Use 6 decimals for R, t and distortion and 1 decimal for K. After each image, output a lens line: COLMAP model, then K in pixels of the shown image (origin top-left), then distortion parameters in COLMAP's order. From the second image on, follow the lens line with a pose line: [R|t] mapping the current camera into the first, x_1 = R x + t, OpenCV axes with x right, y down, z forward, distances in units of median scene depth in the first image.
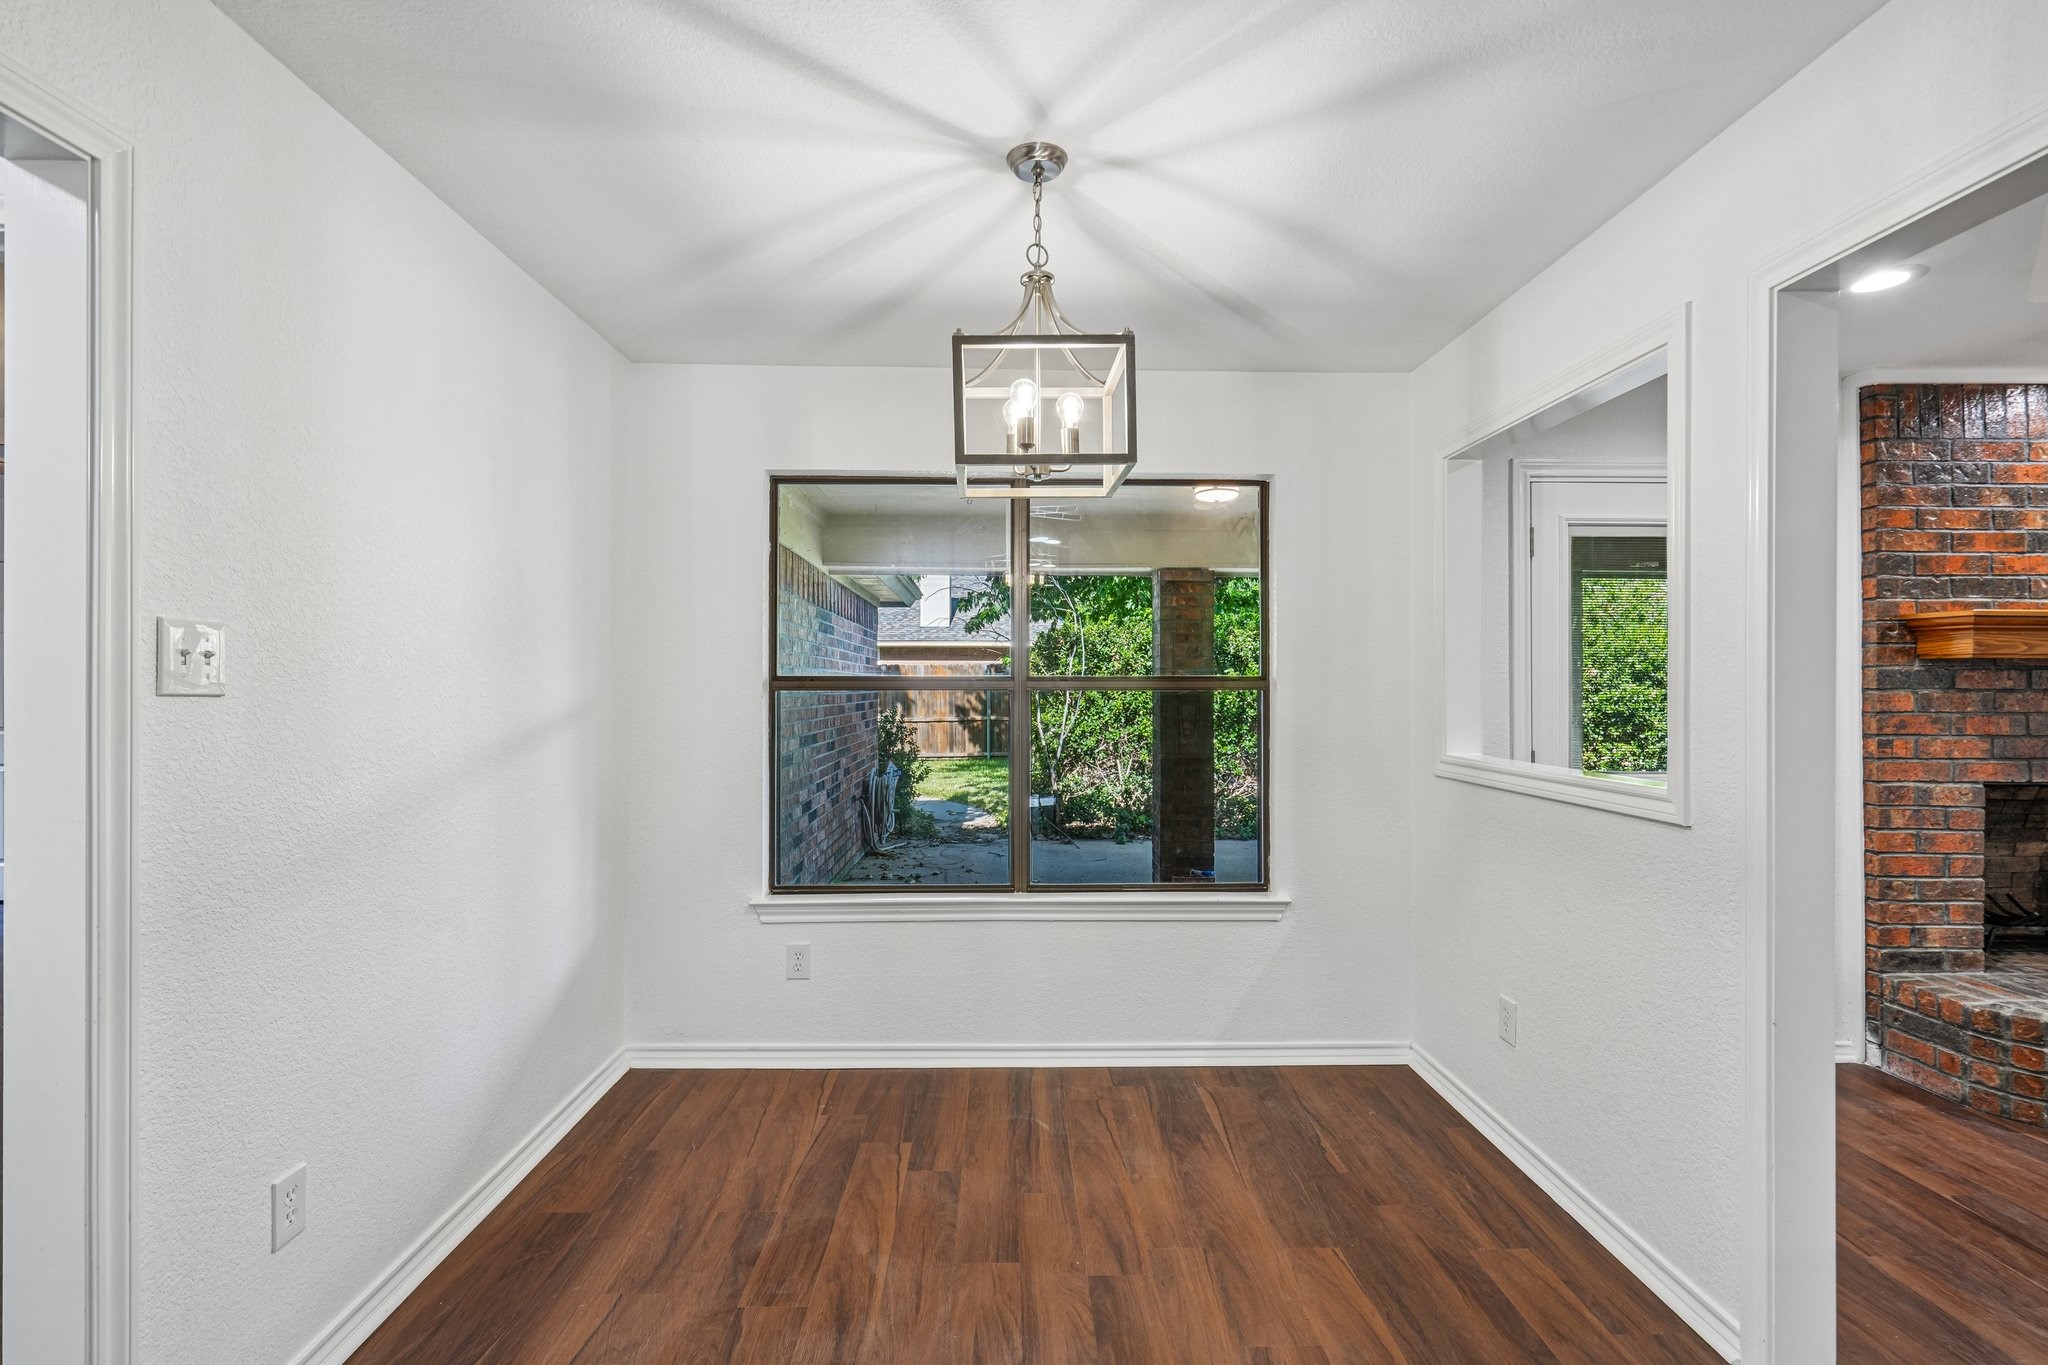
lens RADIAL K [[953.3, 0, 1019.7], [0, 953.3, 689.6], [0, 0, 1]] dist [-0.001003, 0.000109]
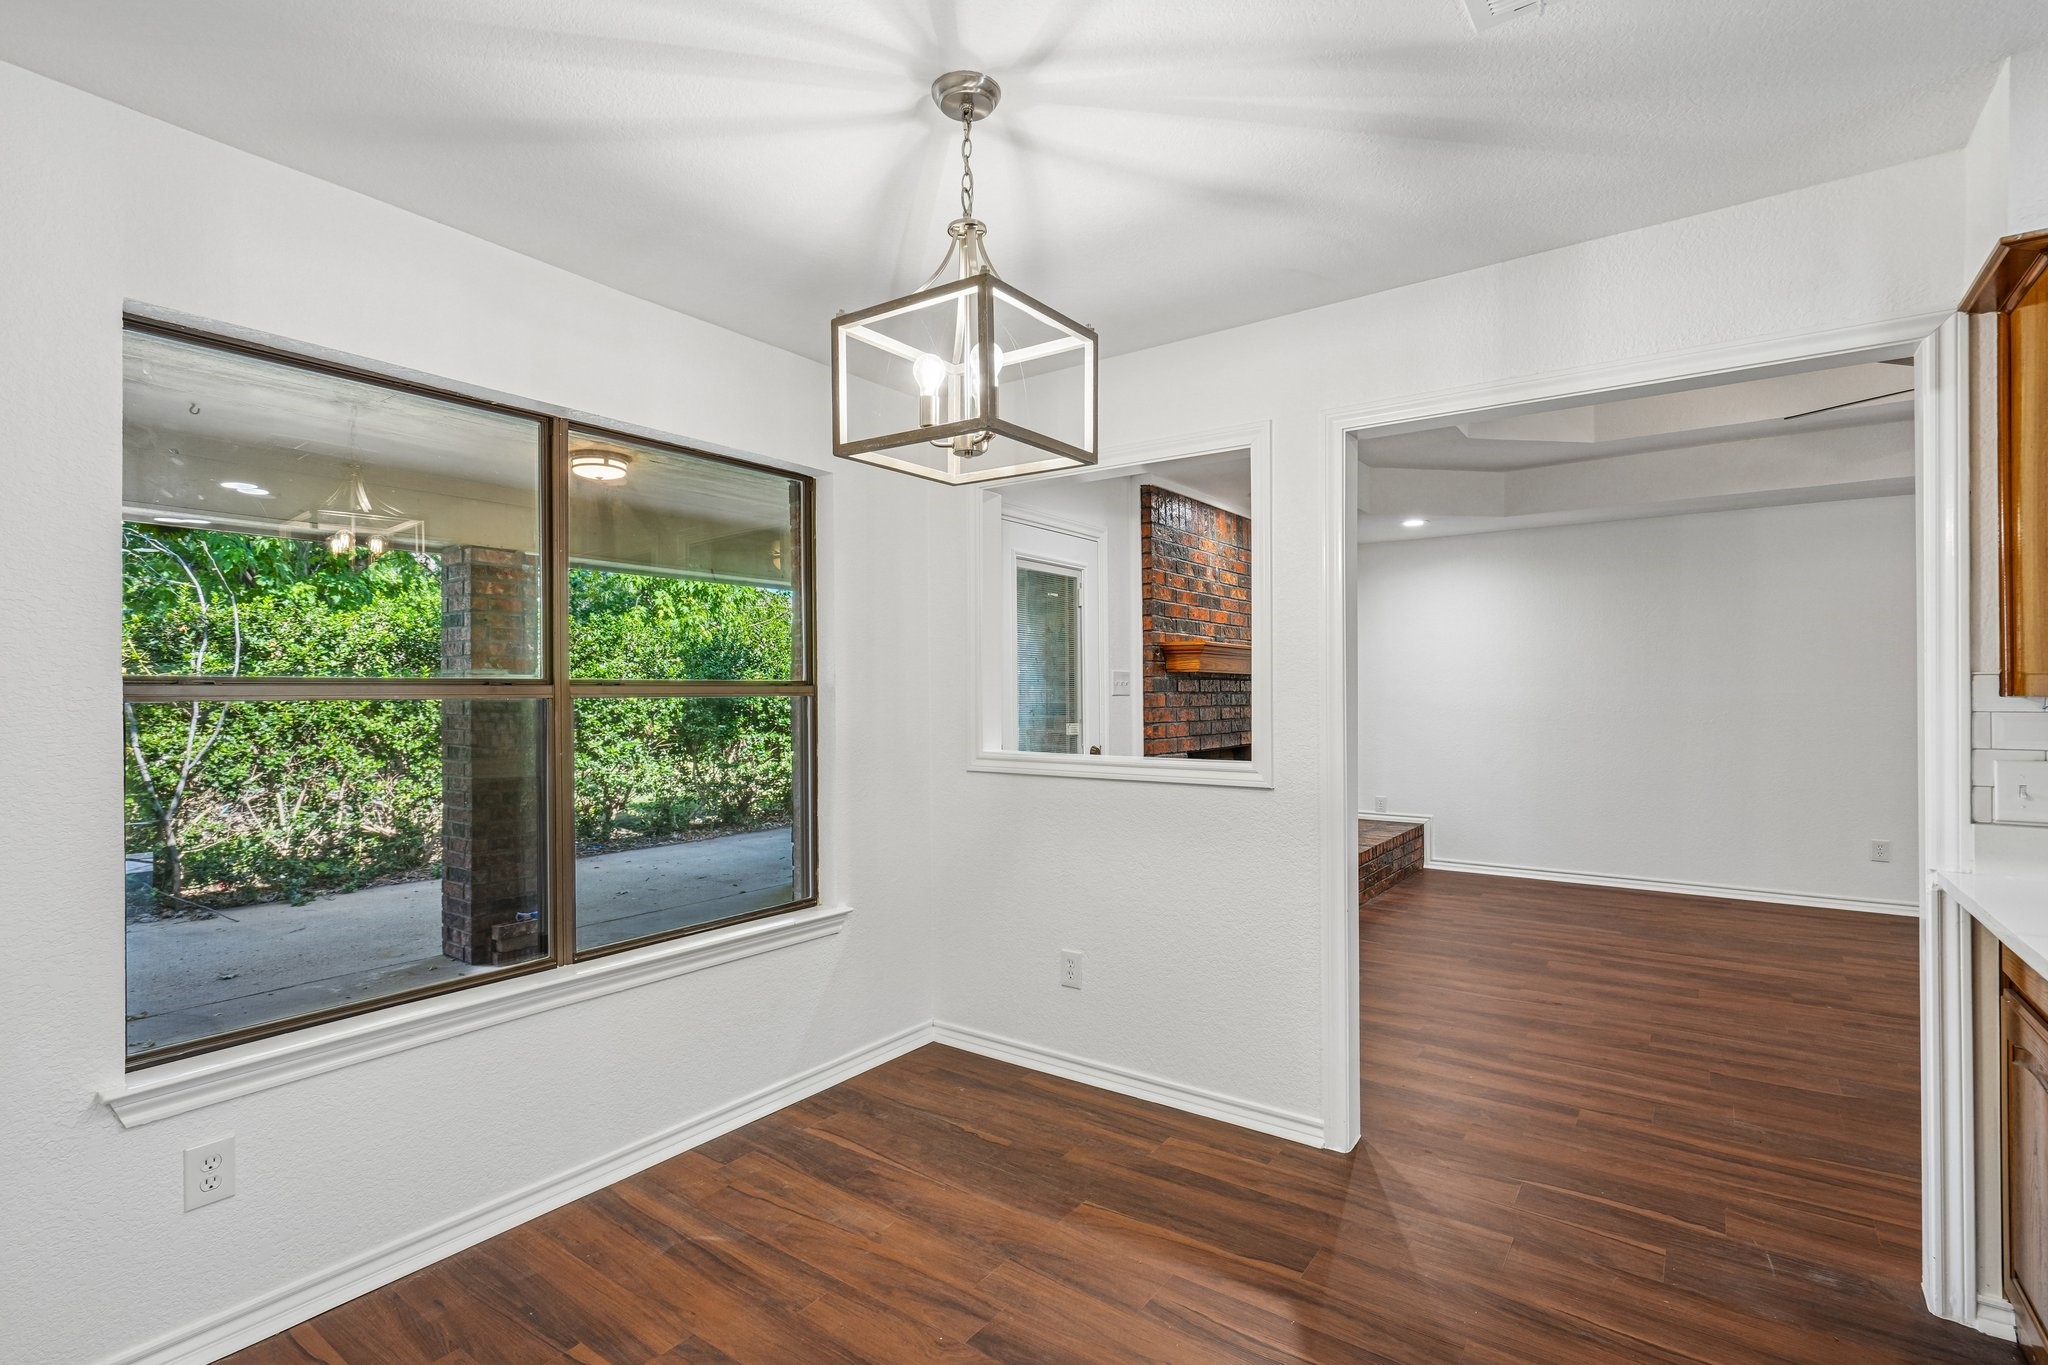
lens RADIAL K [[960.8, 0, 1029.5], [0, 960.8, 690.0], [0, 0, 1]] dist [0.001197, 0.000663]
pose [[0.602742, -0.001792, 0.797934, -0.400010], [0.006101, 0.999979, -0.002363, -0.001365], [-0.797912, 0.006293, 0.602740, 0.256642]]
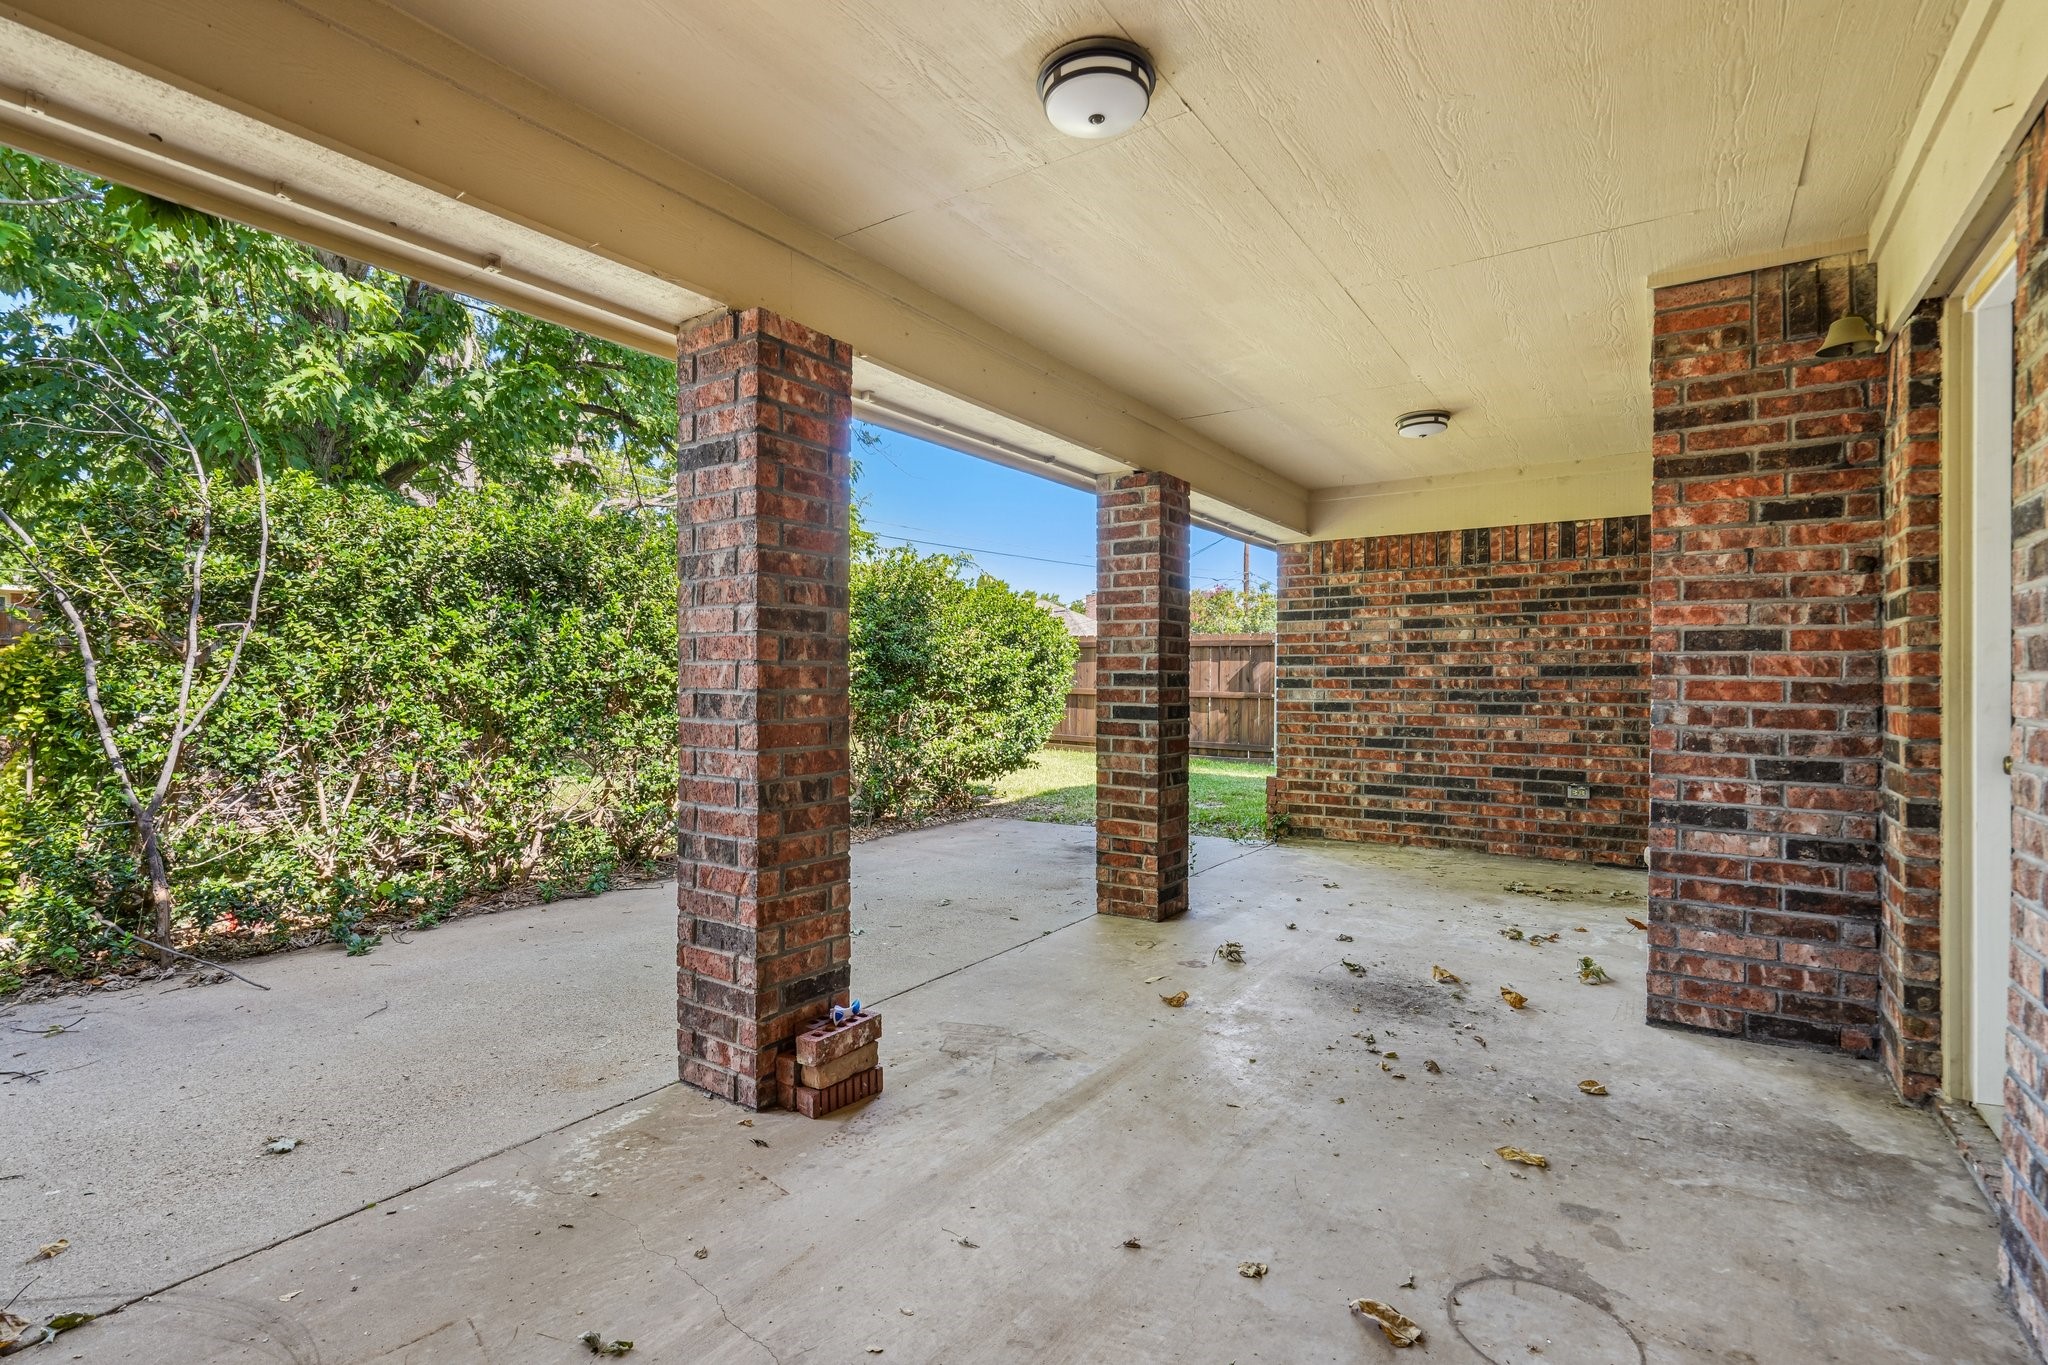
lens RADIAL K [[948.4, 0, 1026.0], [0, 948.4, 689.6], [0, 0, 1]] dist [0.001002, 0.000307]
pose [[0.581592, -0.007692, 0.813444, -0.224385], [-0.002464, 0.999934, 0.011216, 0.067026], [-0.813477, -0.008527, 0.581534, 1.239234]]
